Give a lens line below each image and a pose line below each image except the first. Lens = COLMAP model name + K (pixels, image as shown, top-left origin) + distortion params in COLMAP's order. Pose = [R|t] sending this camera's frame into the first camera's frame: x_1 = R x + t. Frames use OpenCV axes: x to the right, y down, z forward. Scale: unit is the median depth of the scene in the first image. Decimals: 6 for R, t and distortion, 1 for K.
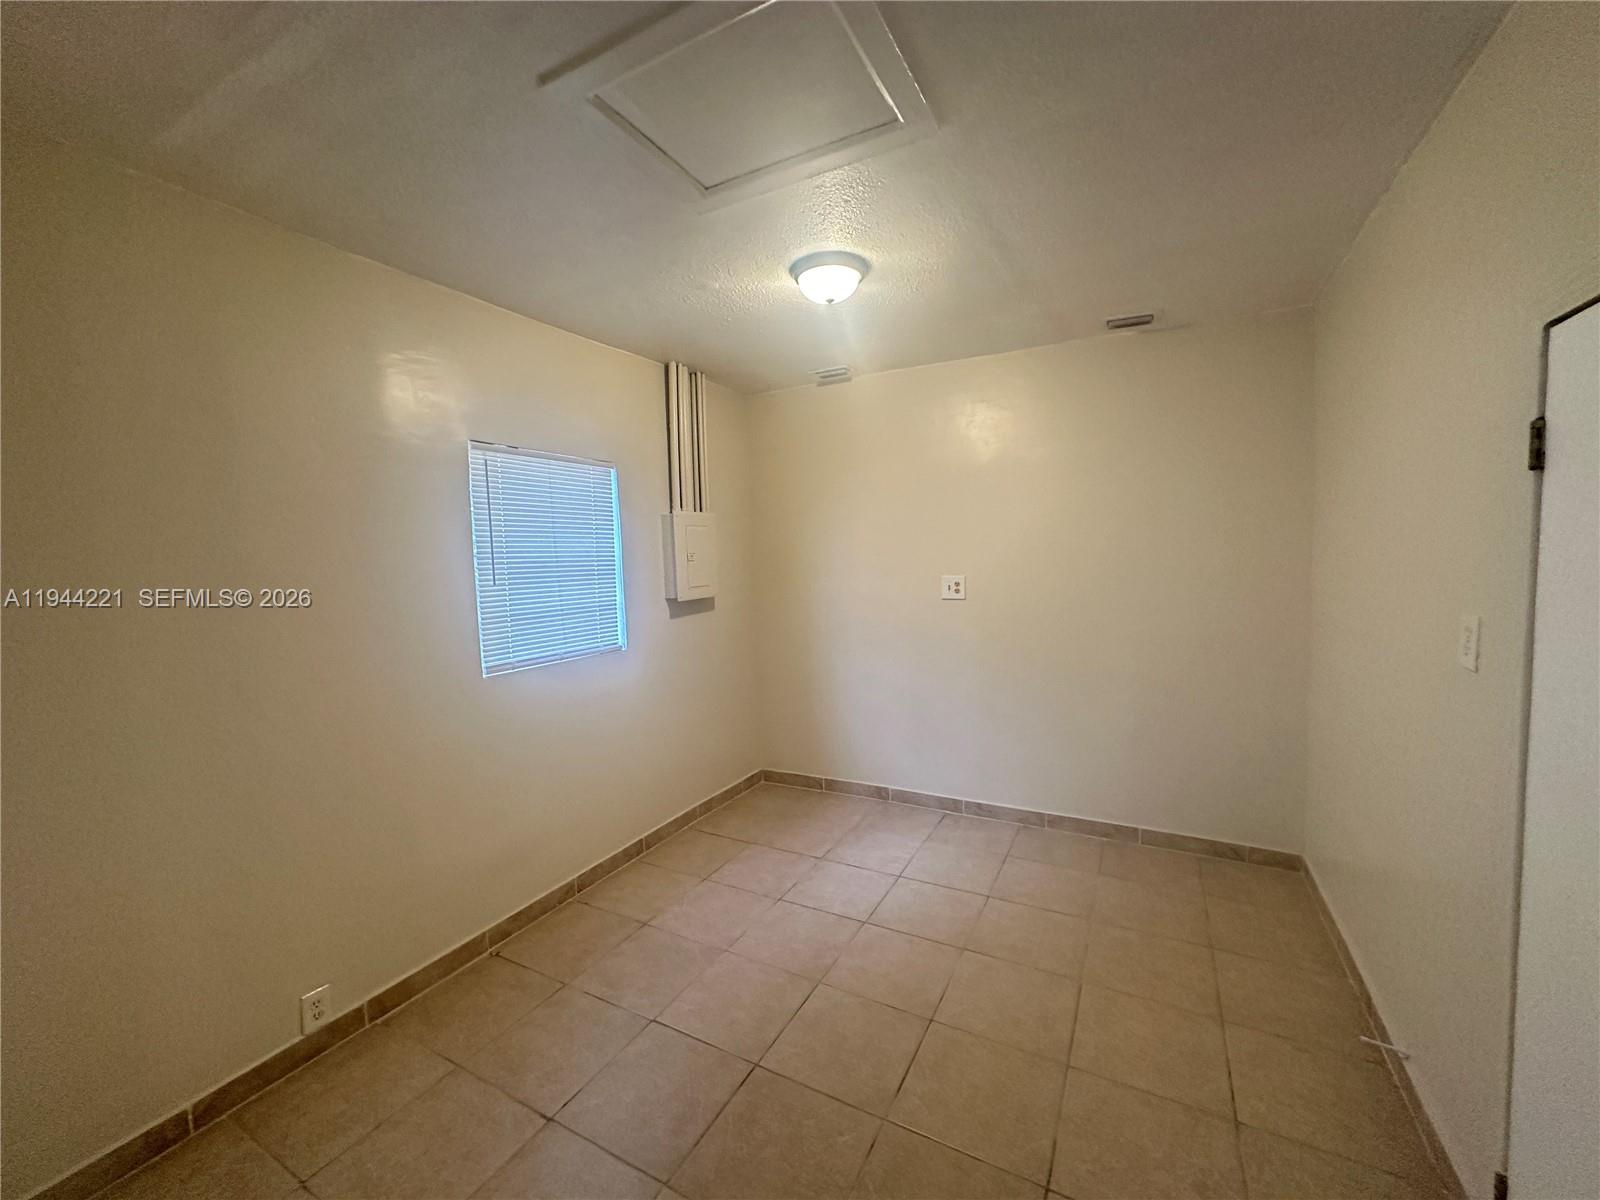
lens RADIAL K [[640.2, 0, 802.3], [0, 640.2, 599.7], [0, 0, 1]] dist [0.001681, -0.000061]
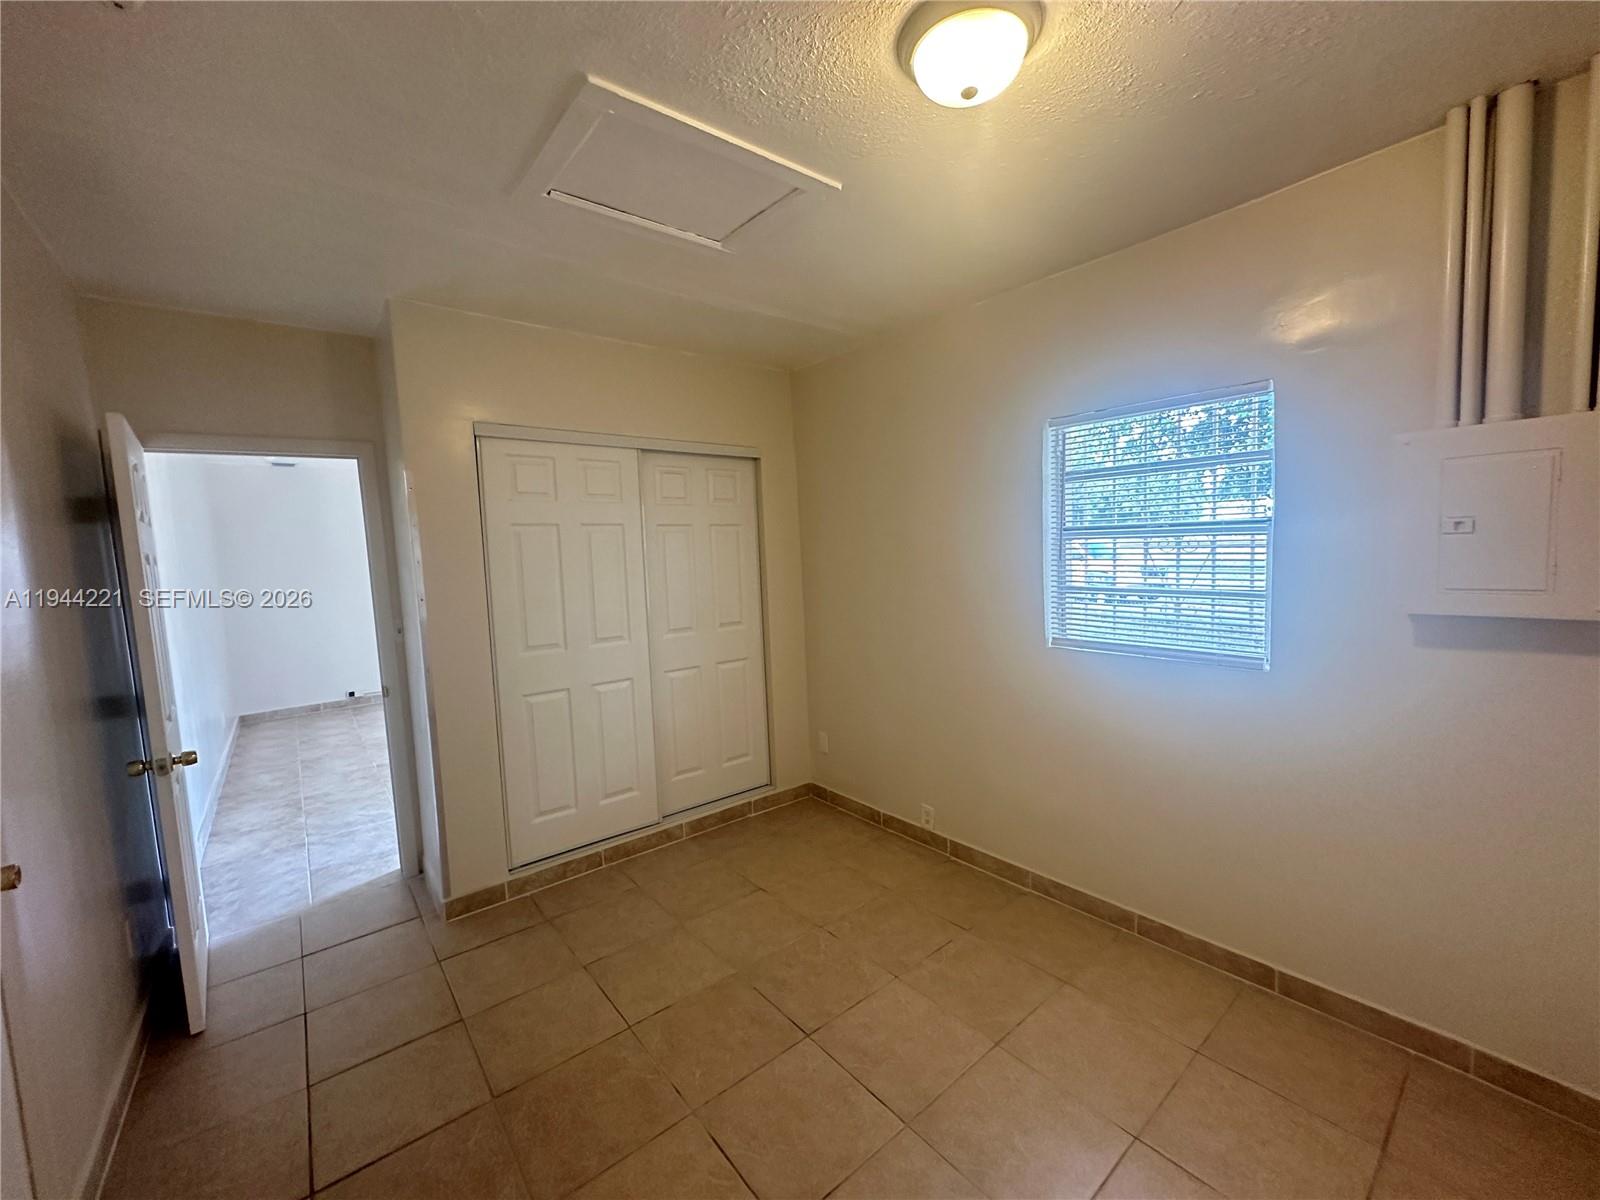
lens RADIAL K [[640.2, 0, 802.6], [0, 640.2, 597.1], [0, 0, 1]] dist [0.001681, -0.000061]
pose [[-0.373241, 0.121228, -0.919780, 0.681127], [-0.017840, 0.990305, 0.137762, -0.109404], [0.927563, 0.067827, -0.367460, 1.118189]]
